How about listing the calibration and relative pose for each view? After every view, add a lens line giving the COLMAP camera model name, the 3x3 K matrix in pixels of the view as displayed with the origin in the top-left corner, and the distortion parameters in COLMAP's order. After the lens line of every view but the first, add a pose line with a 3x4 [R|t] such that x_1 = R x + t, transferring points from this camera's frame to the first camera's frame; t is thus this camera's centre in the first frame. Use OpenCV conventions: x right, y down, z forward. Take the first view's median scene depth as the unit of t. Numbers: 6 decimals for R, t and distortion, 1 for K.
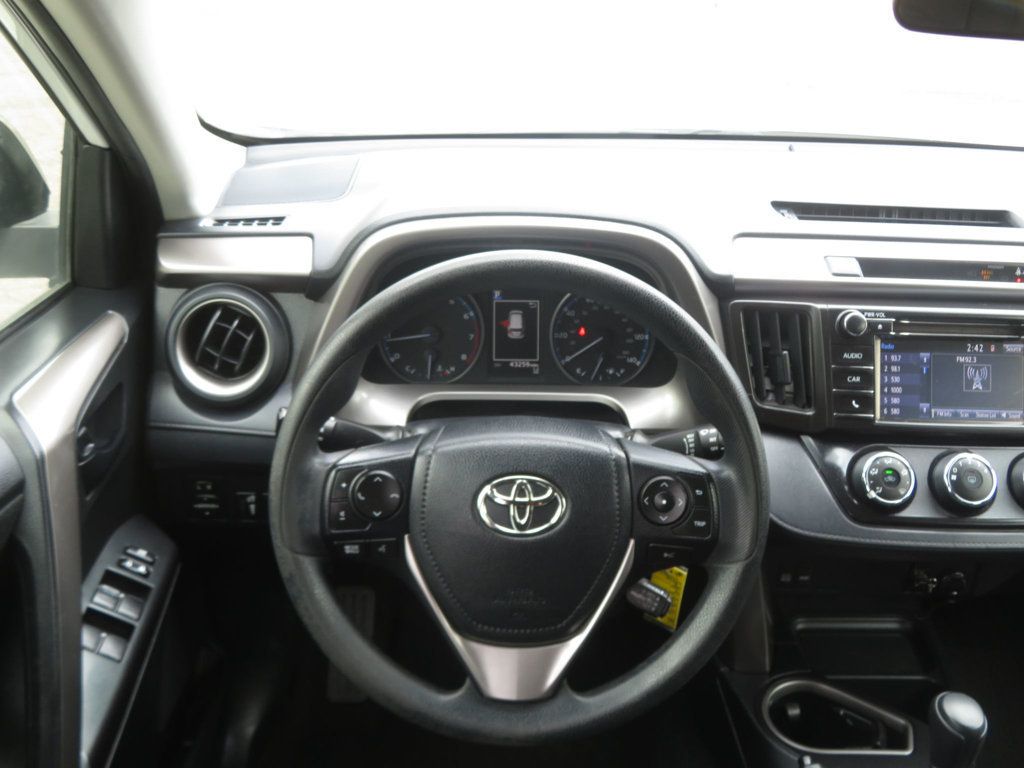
lens RADIAL K [[1007.3, 0, 512.0], [0, 1007.3, 384.0], [0, 0, 1]] dist [0.003590, -0.019919]
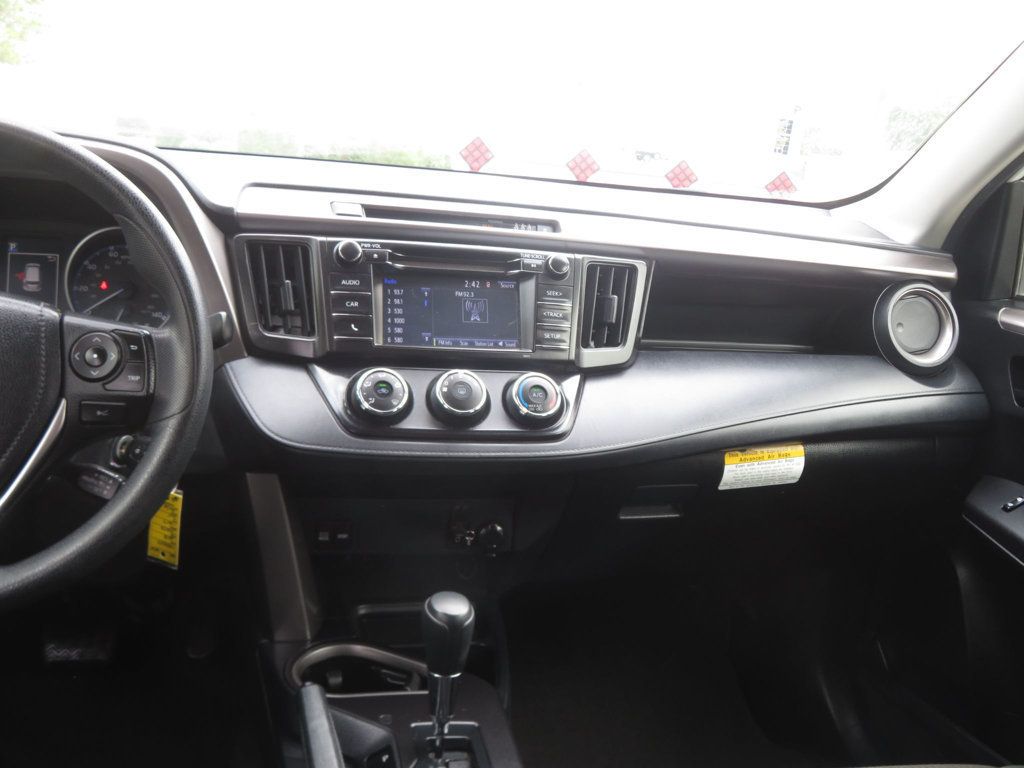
lens RADIAL K [[1007.3, 0, 512.0], [0, 1007.3, 384.0], [0, 0, 1]] dist [0.003590, -0.019919]
pose [[0.976016, -0.004038, 0.217660, 0.272242], [0.051522, 0.975708, -0.212930, 0.304650], [-0.211513, 0.219038, 0.952515, -0.008635]]
